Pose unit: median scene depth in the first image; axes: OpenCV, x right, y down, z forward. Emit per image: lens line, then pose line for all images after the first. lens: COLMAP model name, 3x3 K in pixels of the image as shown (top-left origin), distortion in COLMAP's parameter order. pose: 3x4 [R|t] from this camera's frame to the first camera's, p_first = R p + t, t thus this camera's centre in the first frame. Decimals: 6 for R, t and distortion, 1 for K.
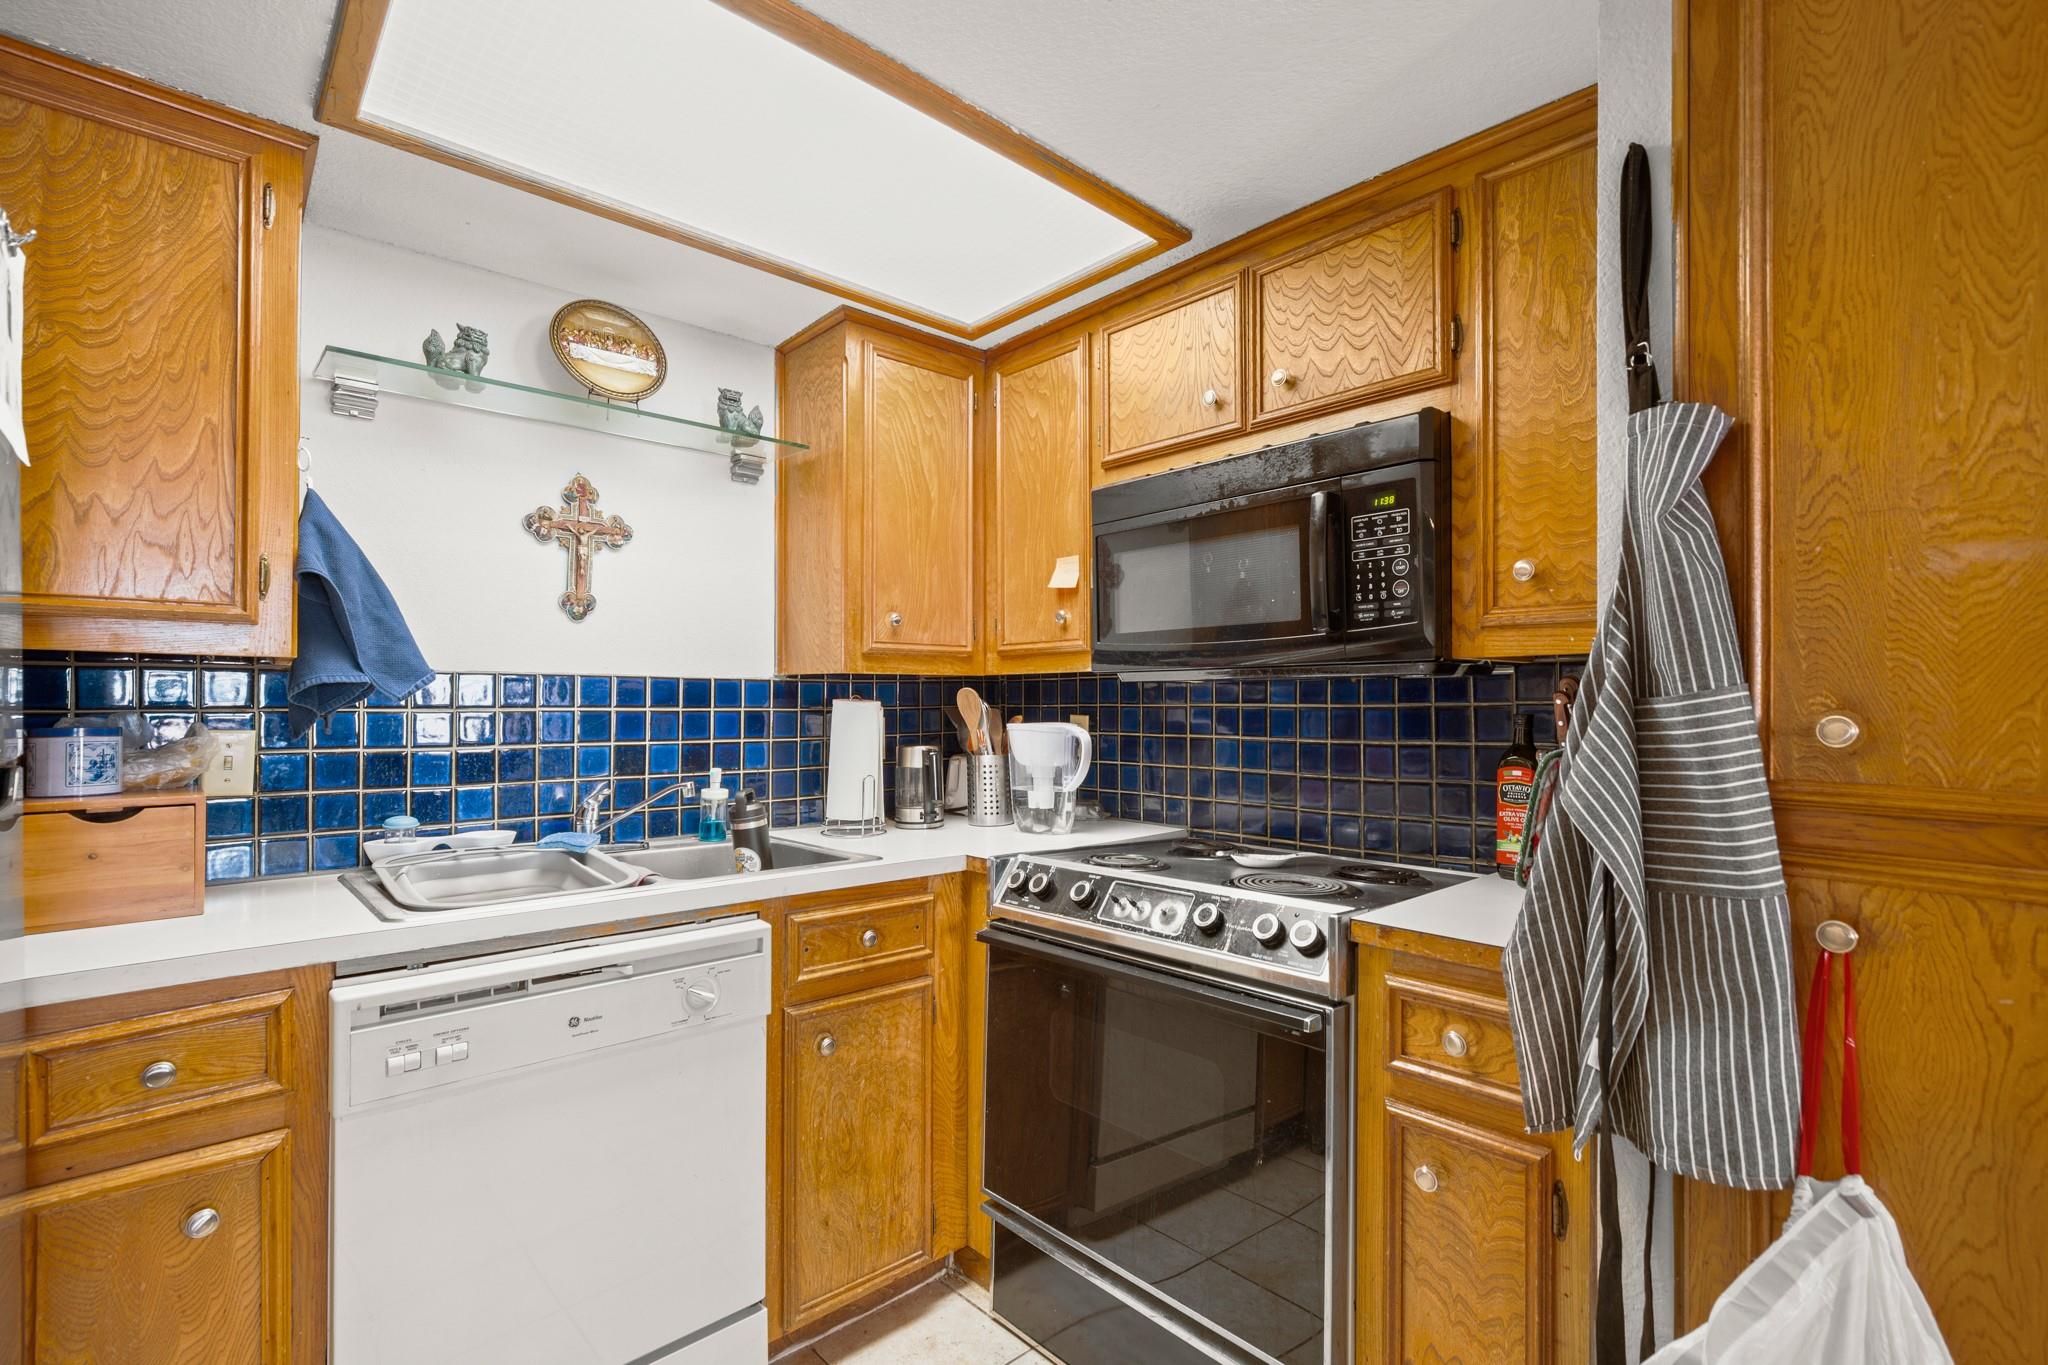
lens RADIAL K [[948.4, 0, 1054.1], [0, 948.4, 677.3], [0, 0, 1]] dist [-0.006471, 0.001211]
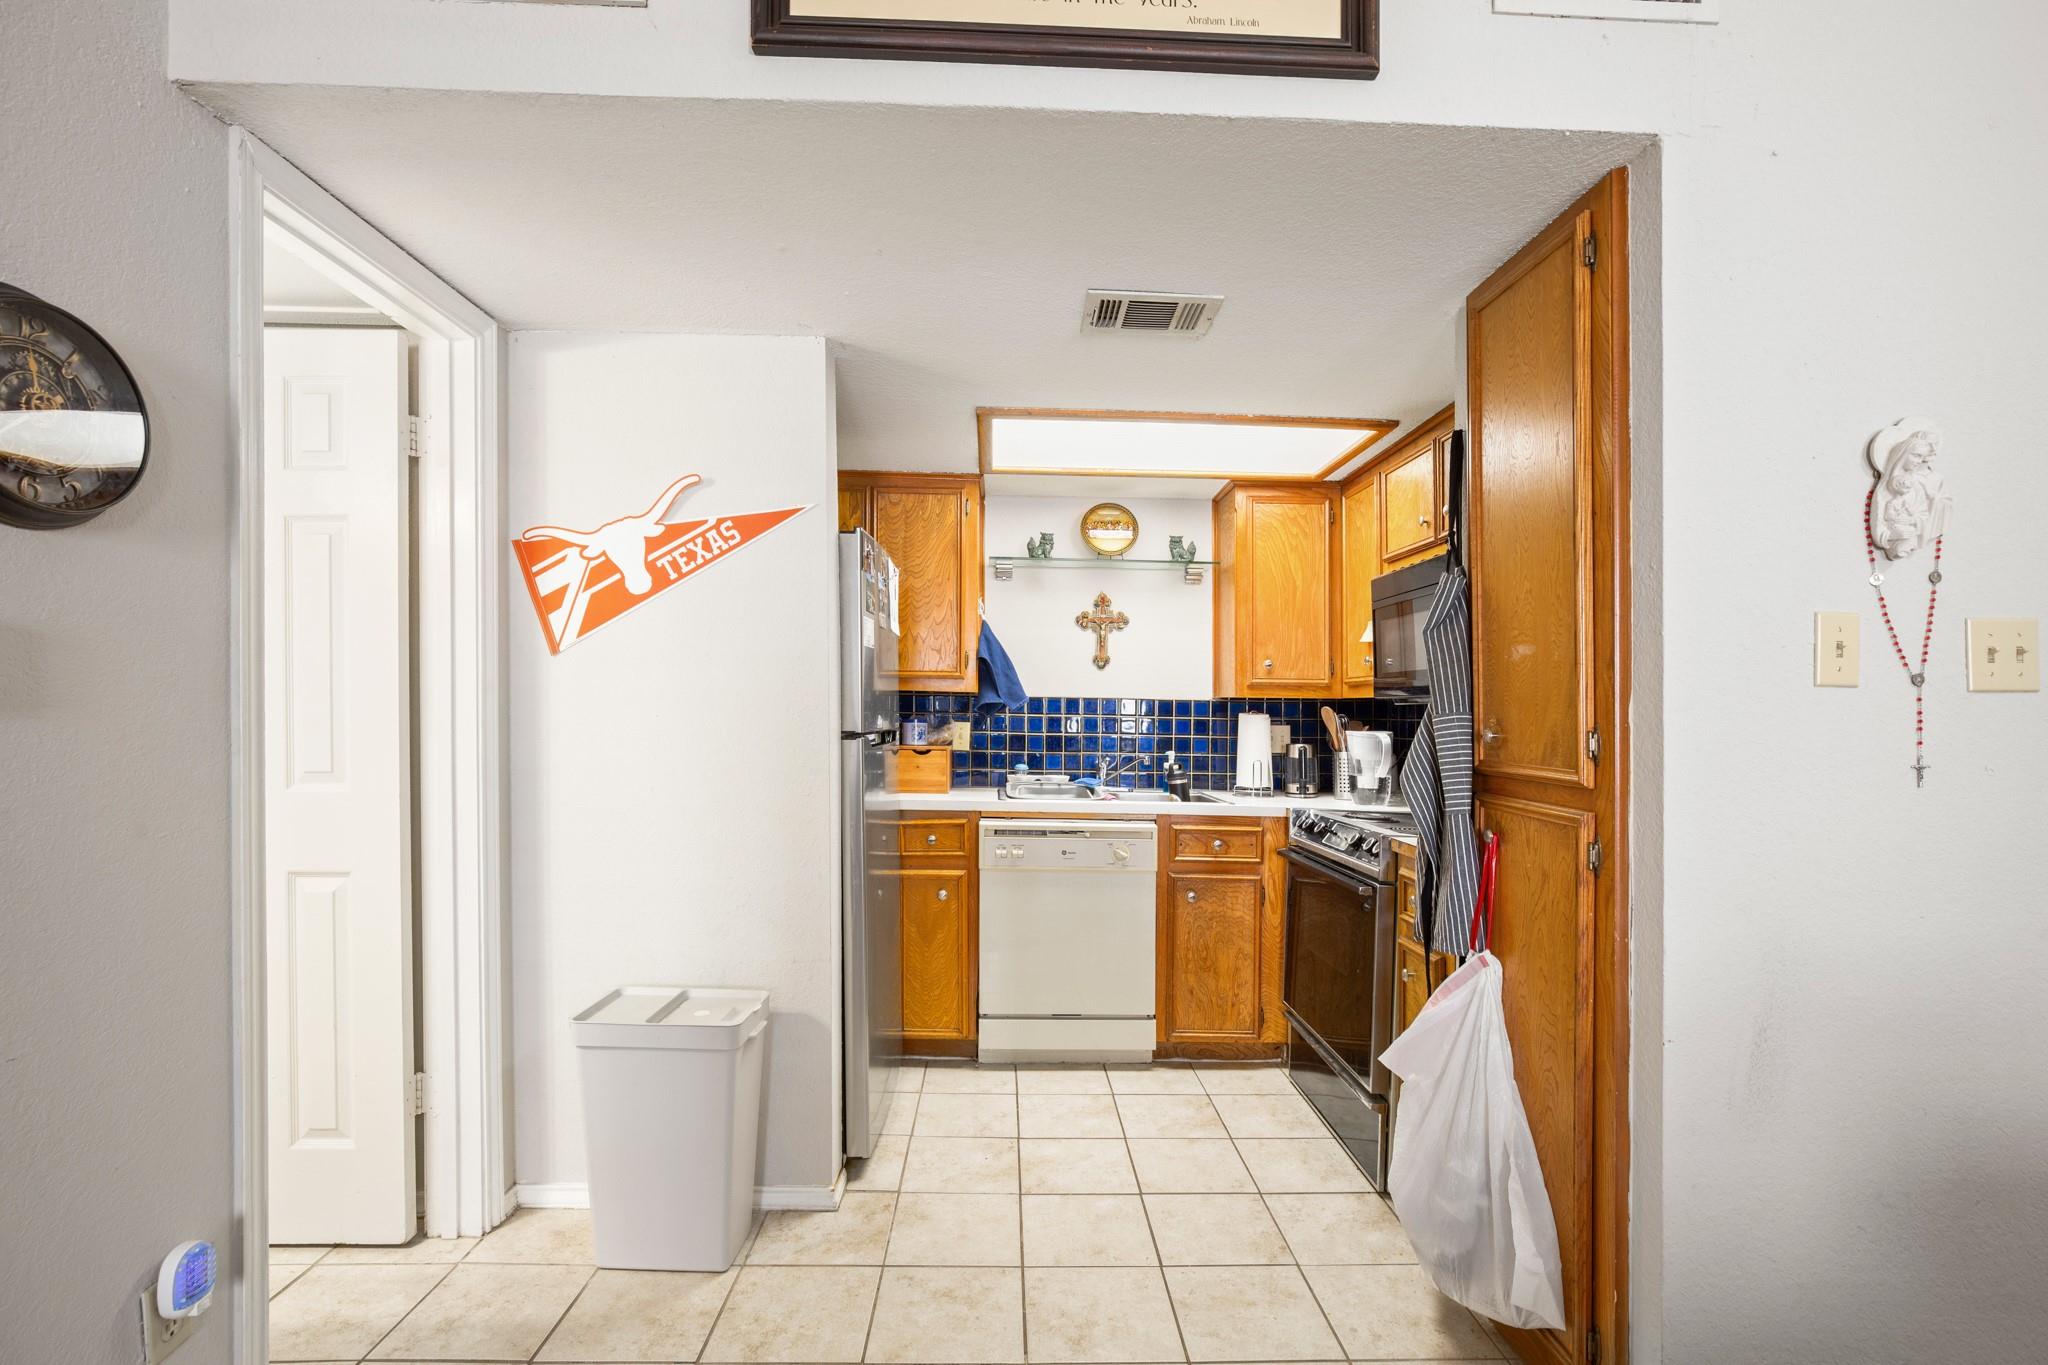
lens RADIAL K [[948.4, 0, 1025.8], [0, 948.4, 704.0], [0, 0, 1]] dist [-0.006471, 0.001211]
pose [[0.755176, 0.008943, -0.655461, 0.683758], [0.000583, 0.999897, 0.014313, -0.019479], [0.655521, -0.011191, 0.755094, -0.582403]]
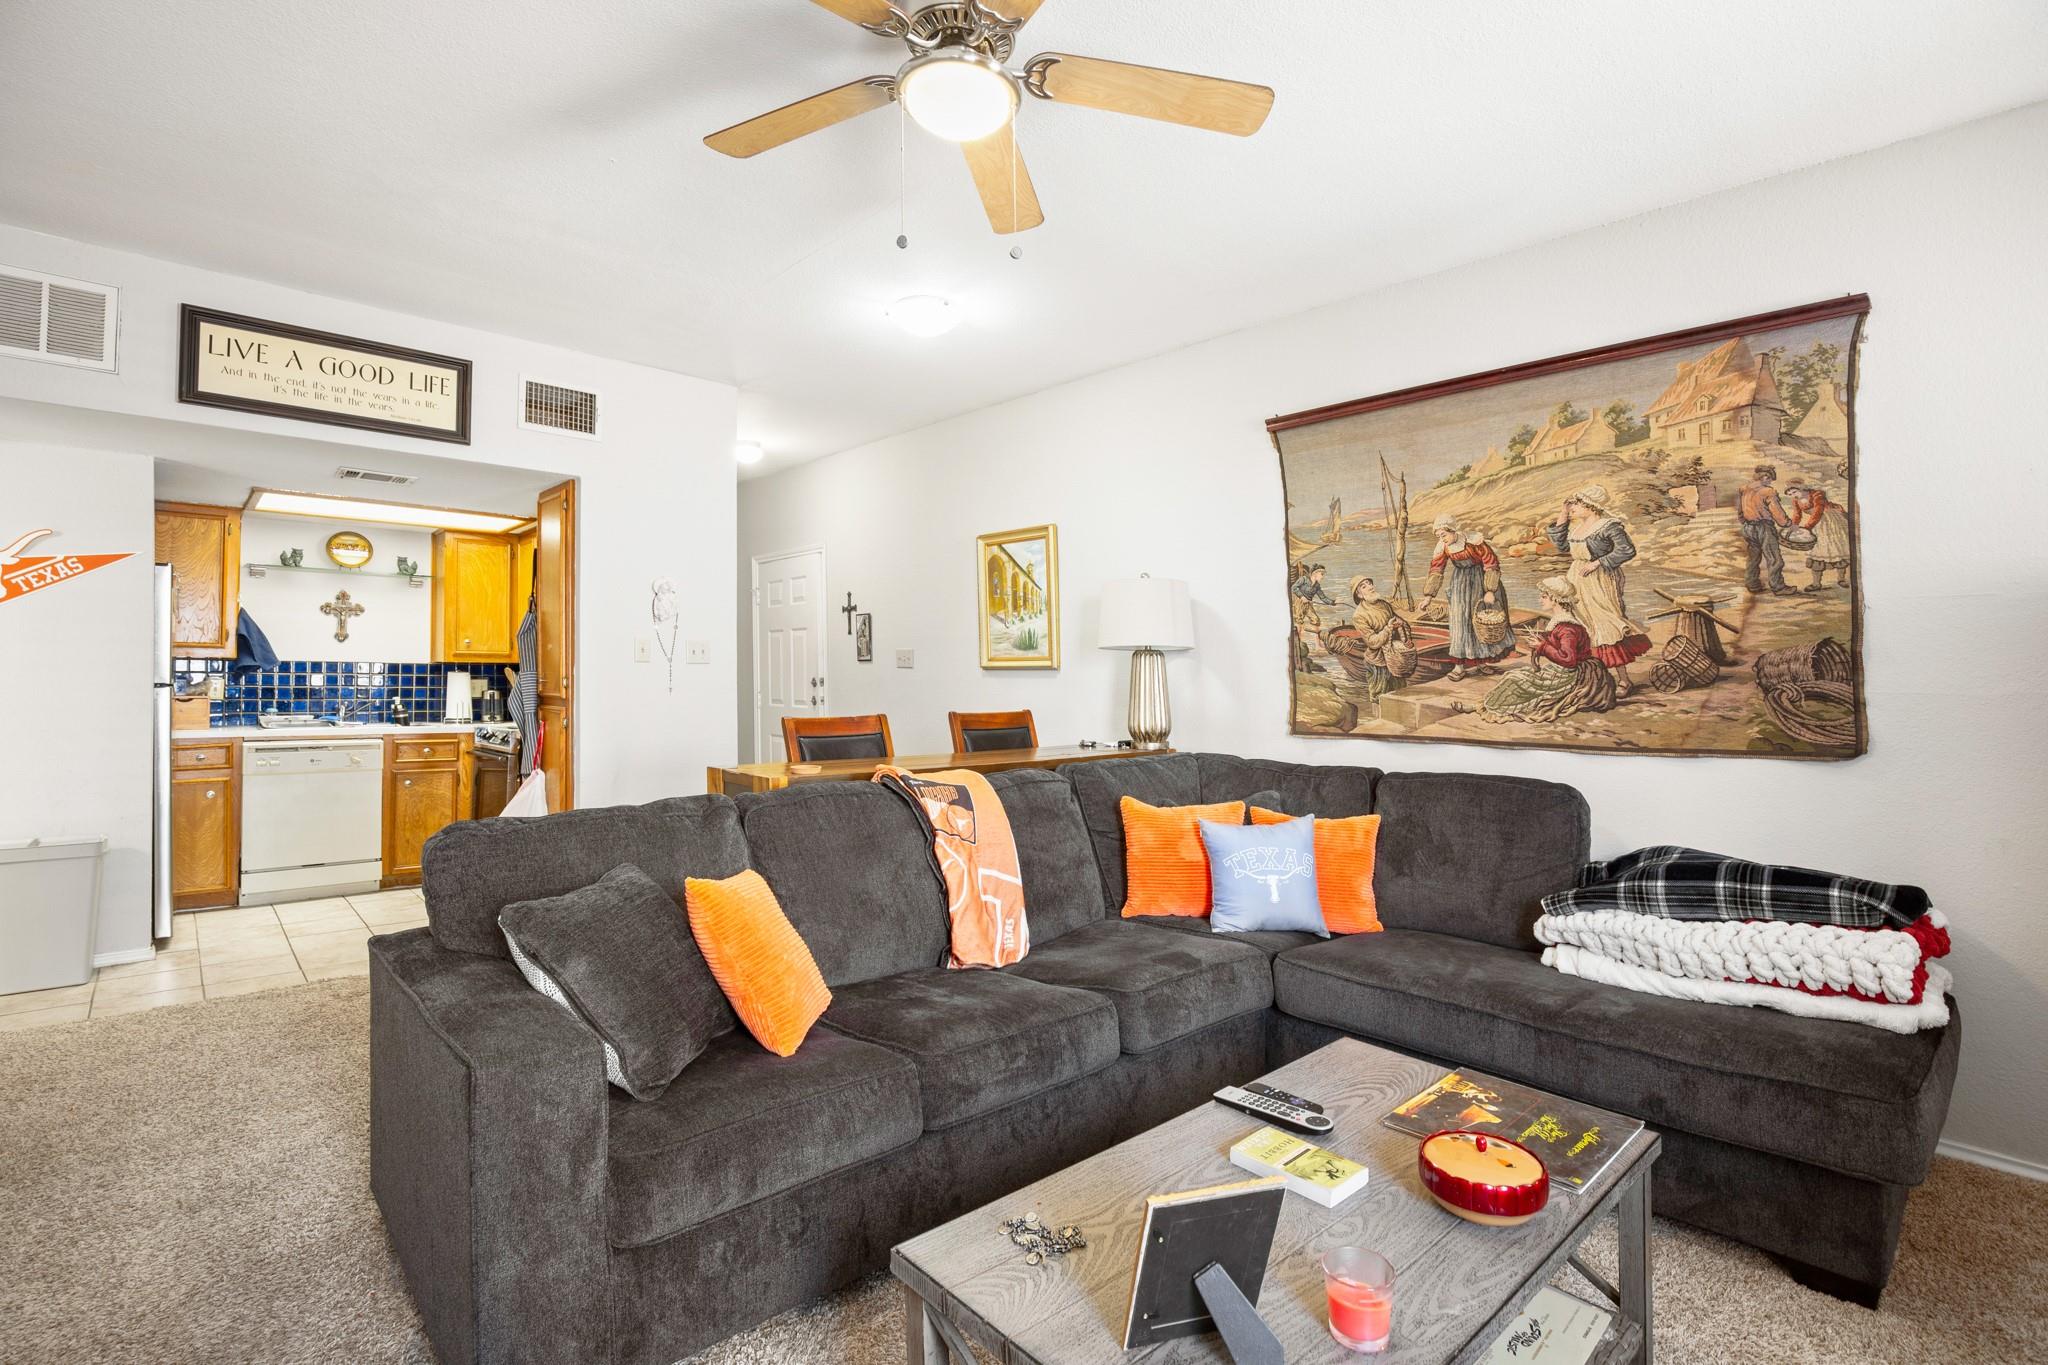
lens RADIAL K [[948.4, 0, 1033.9], [0, 948.4, 652.6], [0, 0, 1]] dist [-0.006471, 0.001211]
pose [[0.999917, 0.011683, 0.005444, 1.645254], [-0.011679, 0.999931, -0.000876, -0.055526], [-0.005454, 0.000813, 0.999985, -1.940840]]
